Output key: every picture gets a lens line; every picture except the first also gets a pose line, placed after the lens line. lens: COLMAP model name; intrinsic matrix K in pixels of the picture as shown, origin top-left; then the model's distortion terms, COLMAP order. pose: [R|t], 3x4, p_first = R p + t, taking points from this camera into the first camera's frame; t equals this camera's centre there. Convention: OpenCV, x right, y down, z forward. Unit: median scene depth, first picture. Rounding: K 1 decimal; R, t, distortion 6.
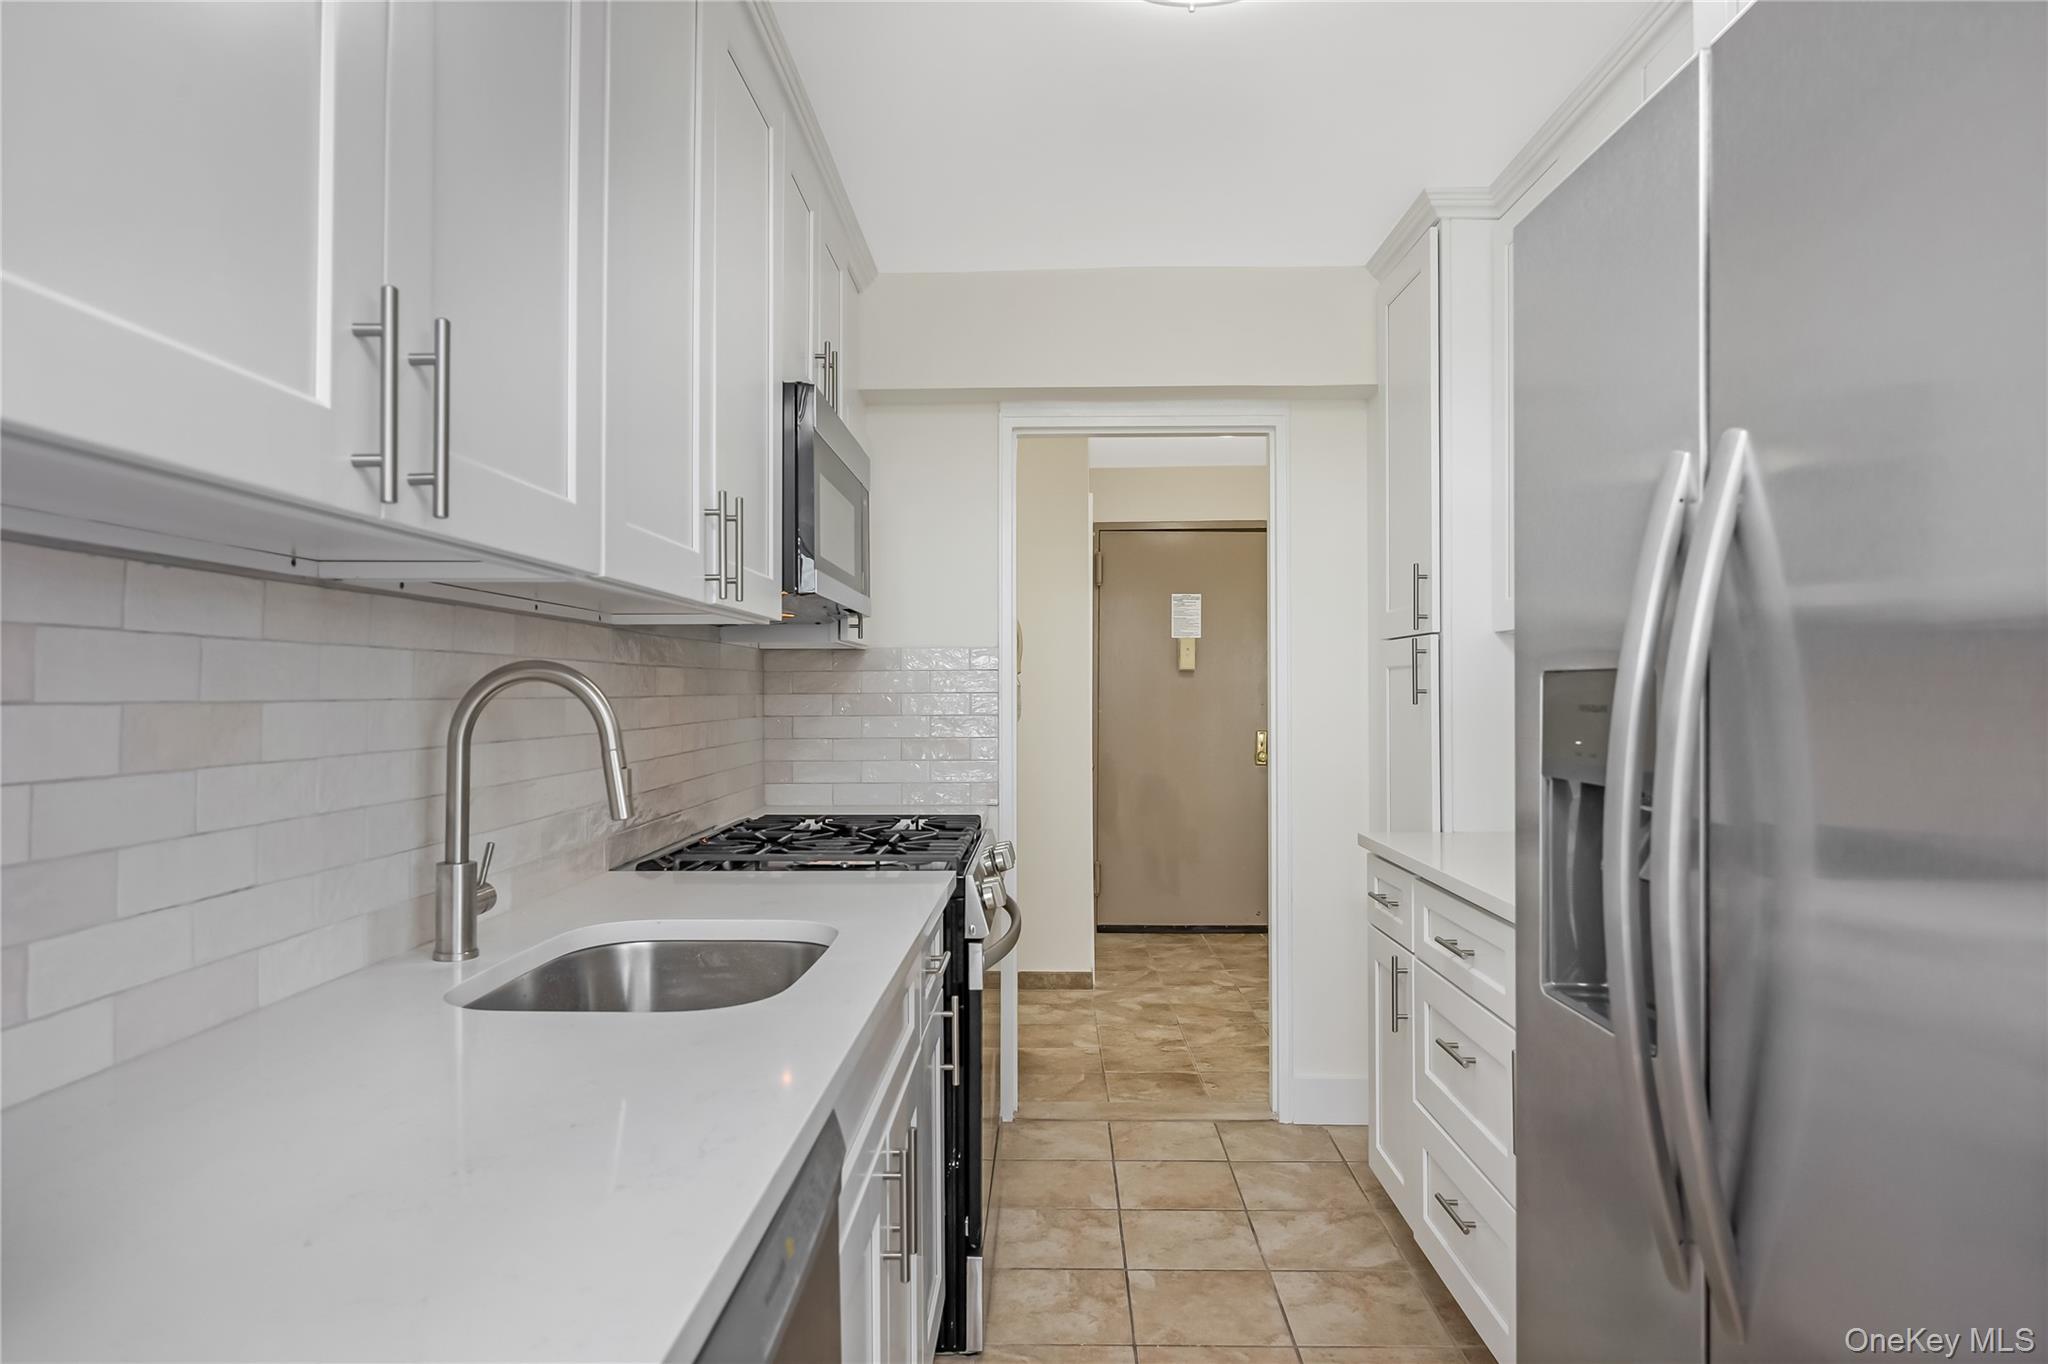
lens RADIAL K [[1245.9, 0, 1024.0], [0, 1245.9, 682.0], [0, 0, 1]] dist [-0.000715, -0.000008]
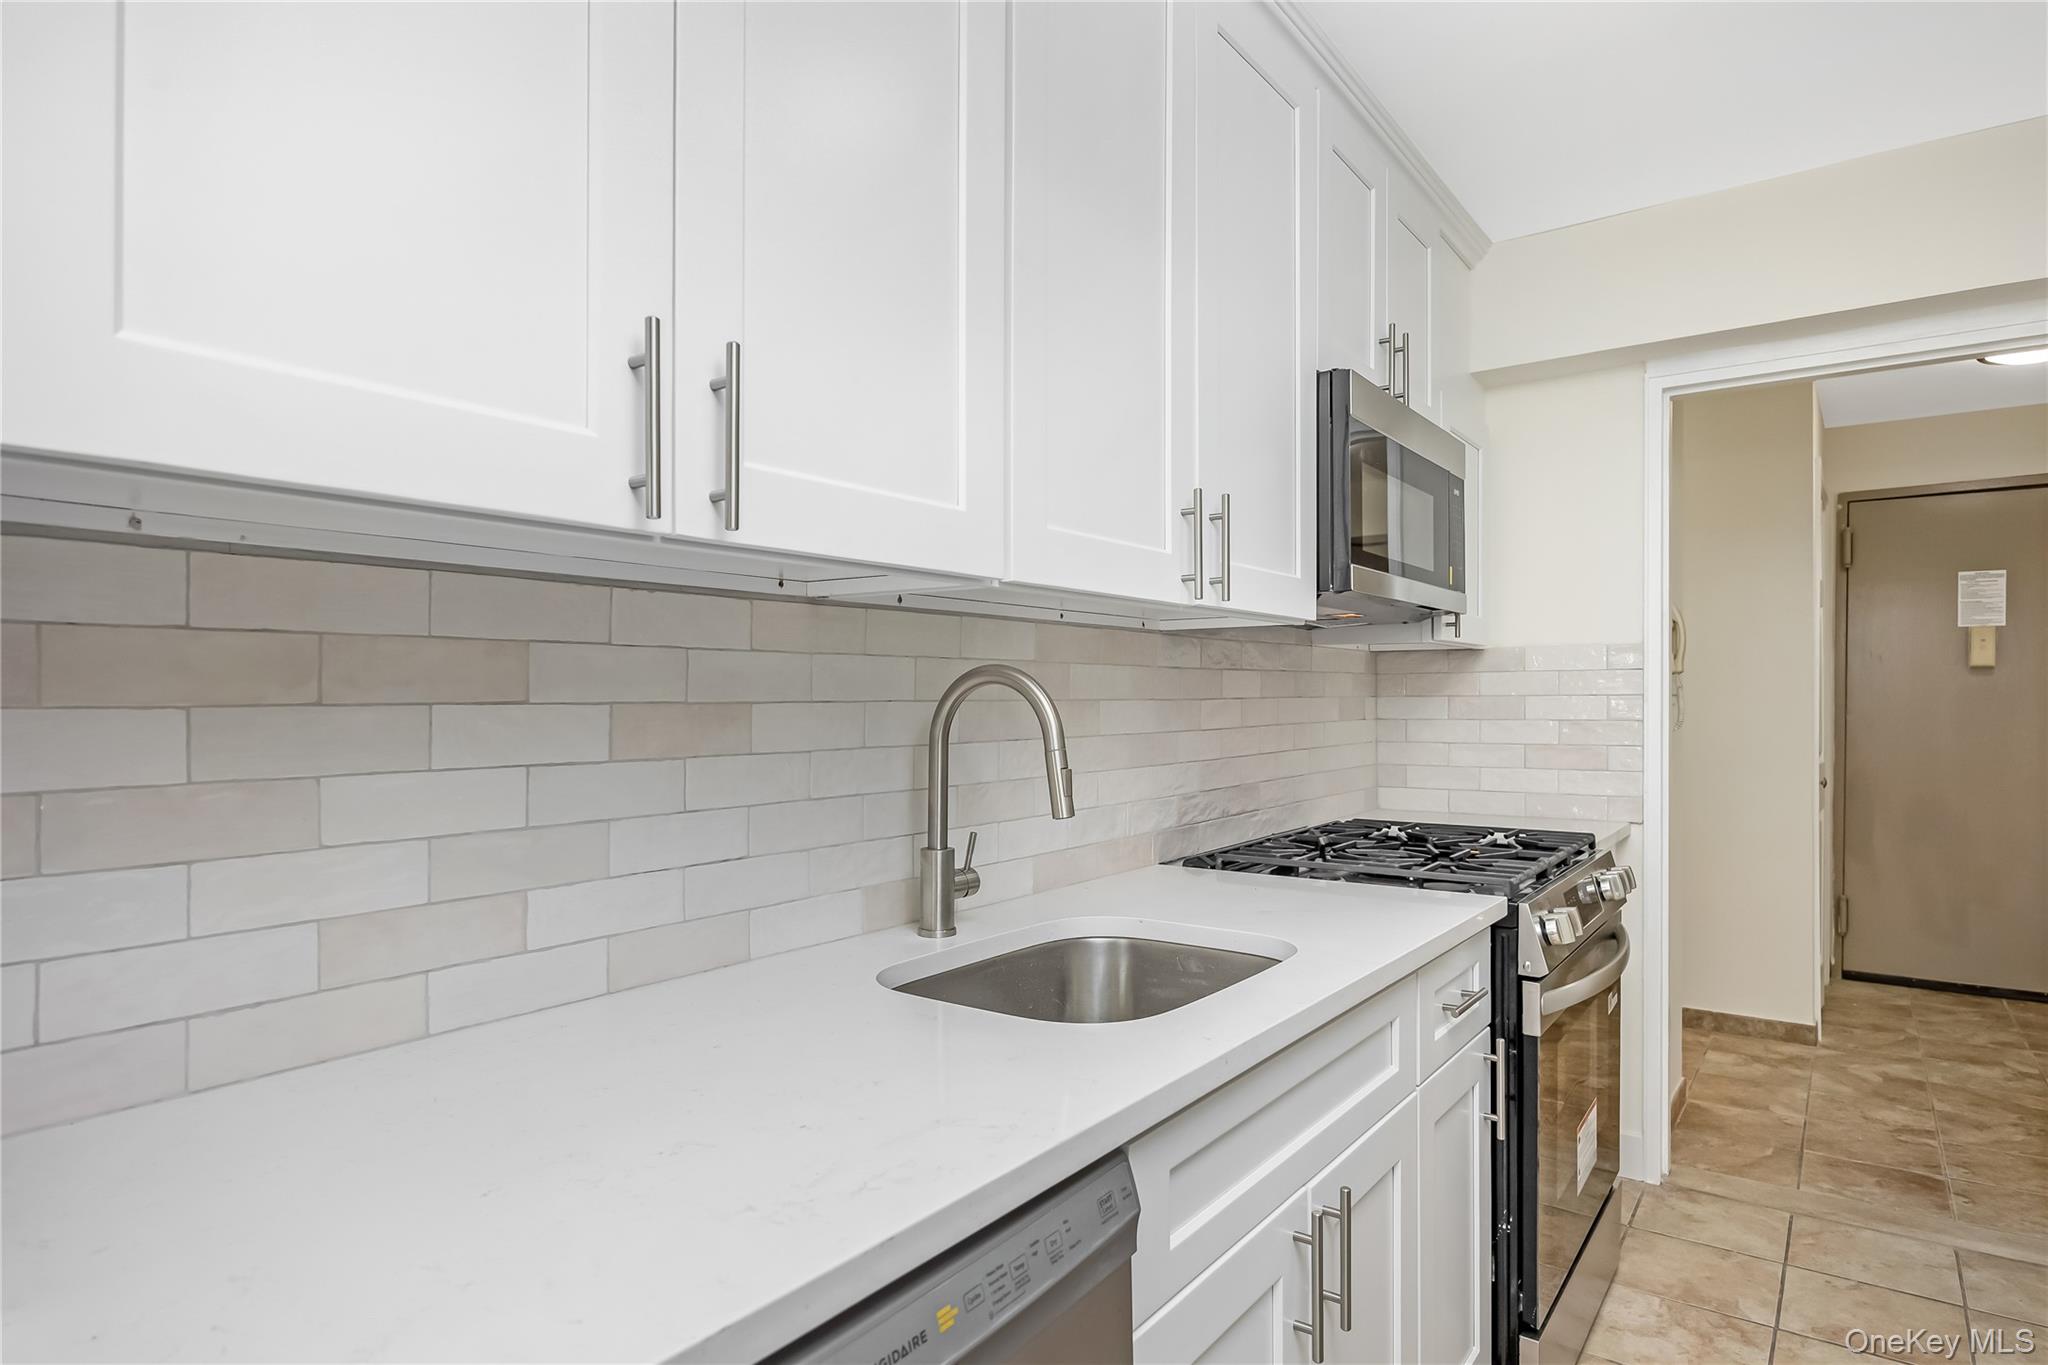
lens RADIAL K [[1136.7, 0, 1027.5], [0, 1136.7, 706.4], [0, 0, 1]] dist [-0.000676, -0.001242]
pose [[0.819733, 0.002670, -0.572740, 0.087613], [0.006909, 0.999870, 0.014550, 0.002153], [0.572705, -0.015884, 0.819608, 0.103656]]
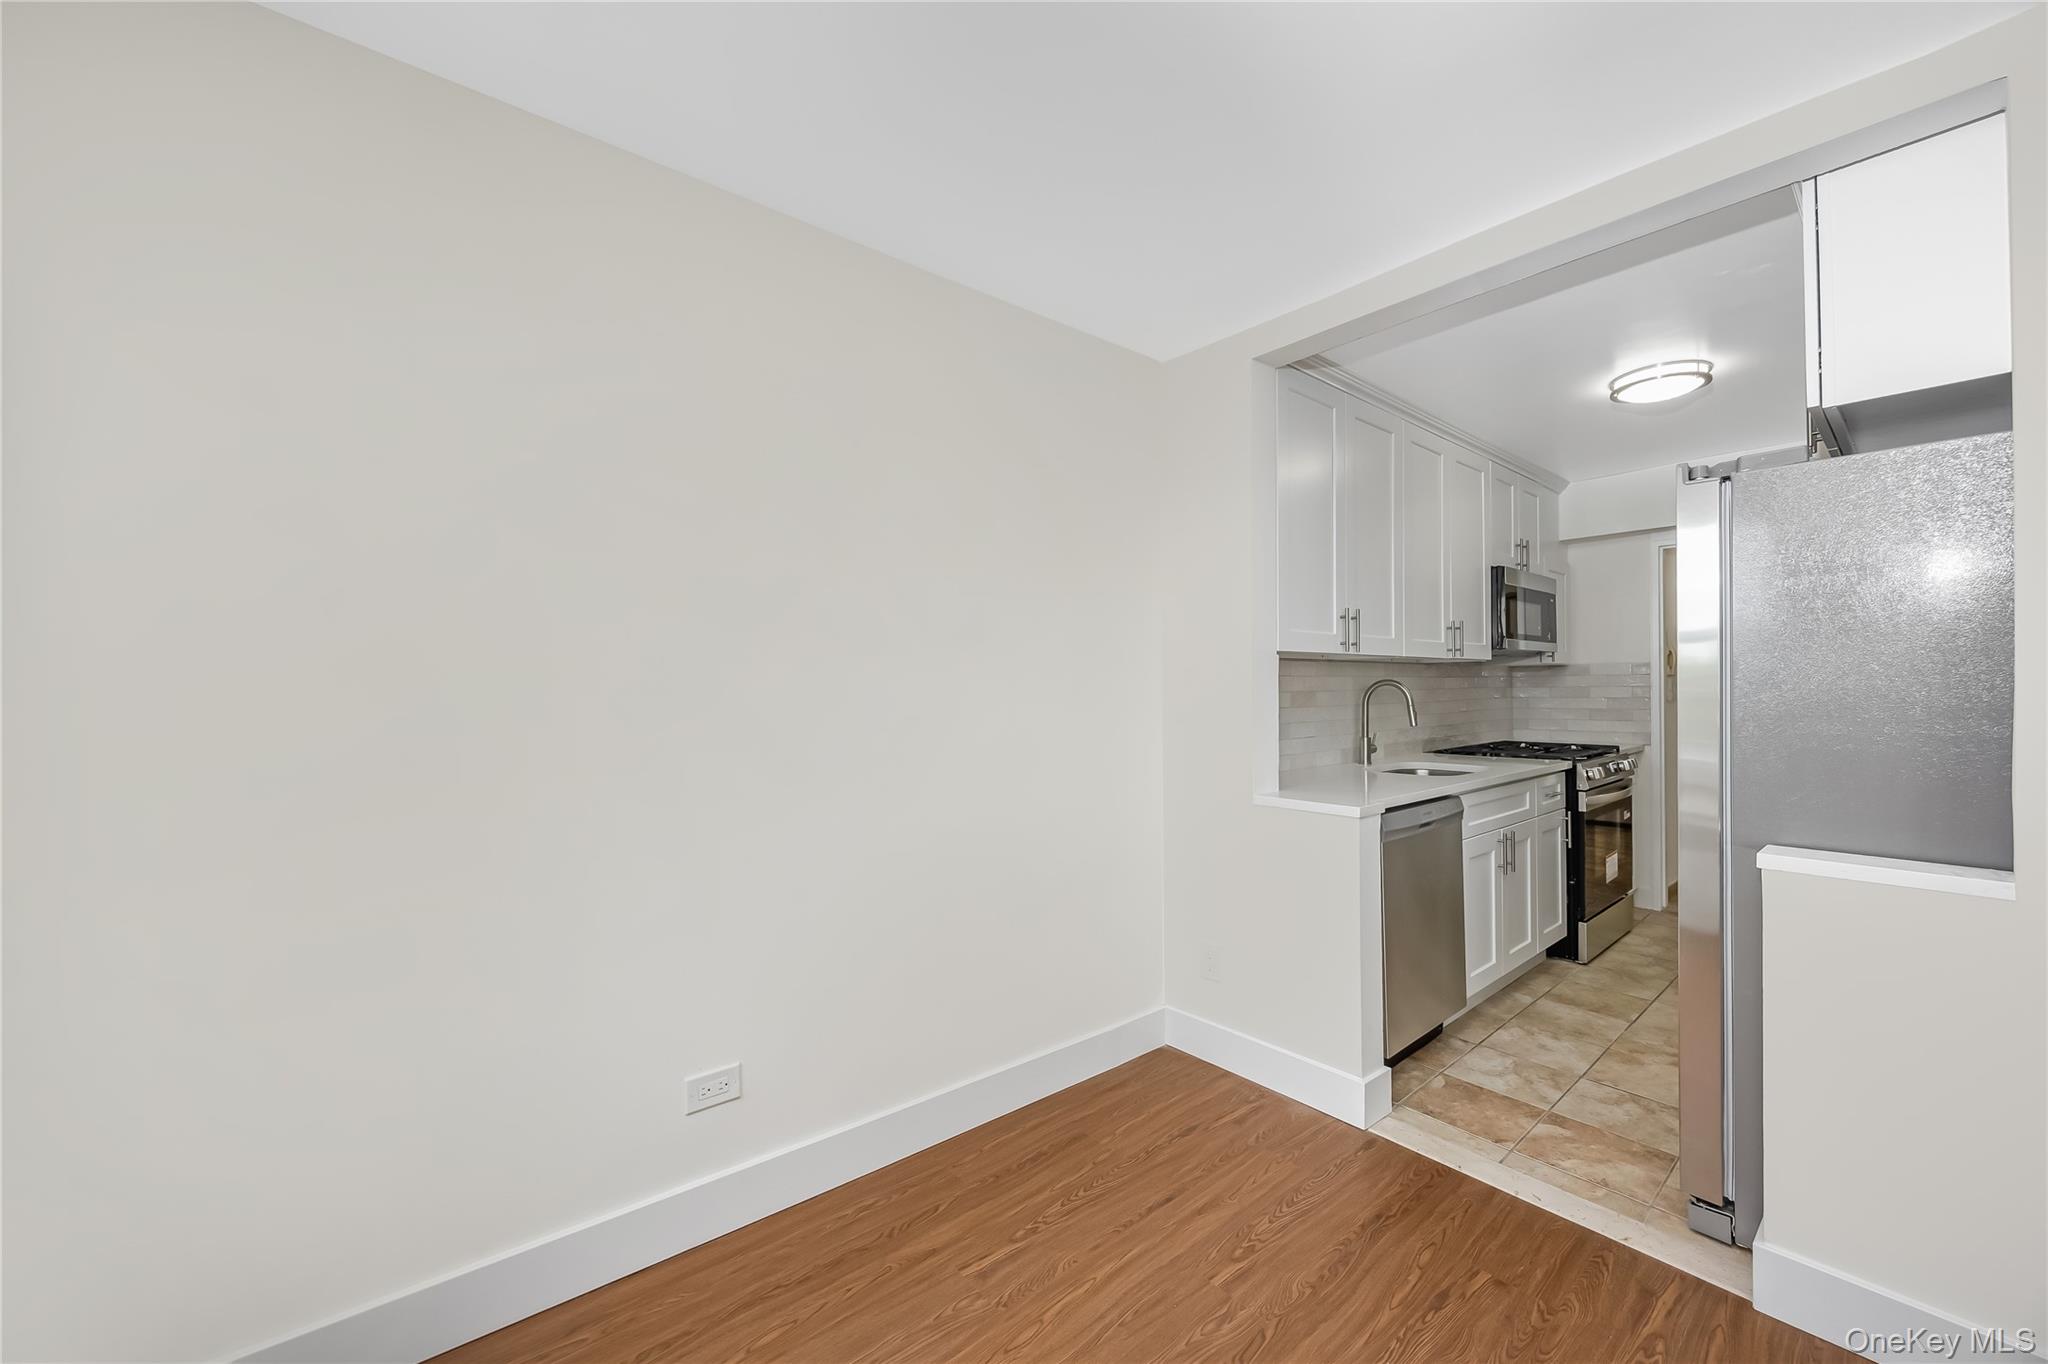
lens RADIAL K [[789.3, 0, 1024.0], [0, 789.3, 682.0], [0, 0, 1]] dist [0.001630, -0.000097]
pose [[0.660290, -0.006947, -0.750978, 0.272409], [0.011888, 0.999929, 0.001203, -0.011745], [0.750916, -0.009722, 0.660326, -0.557170]]
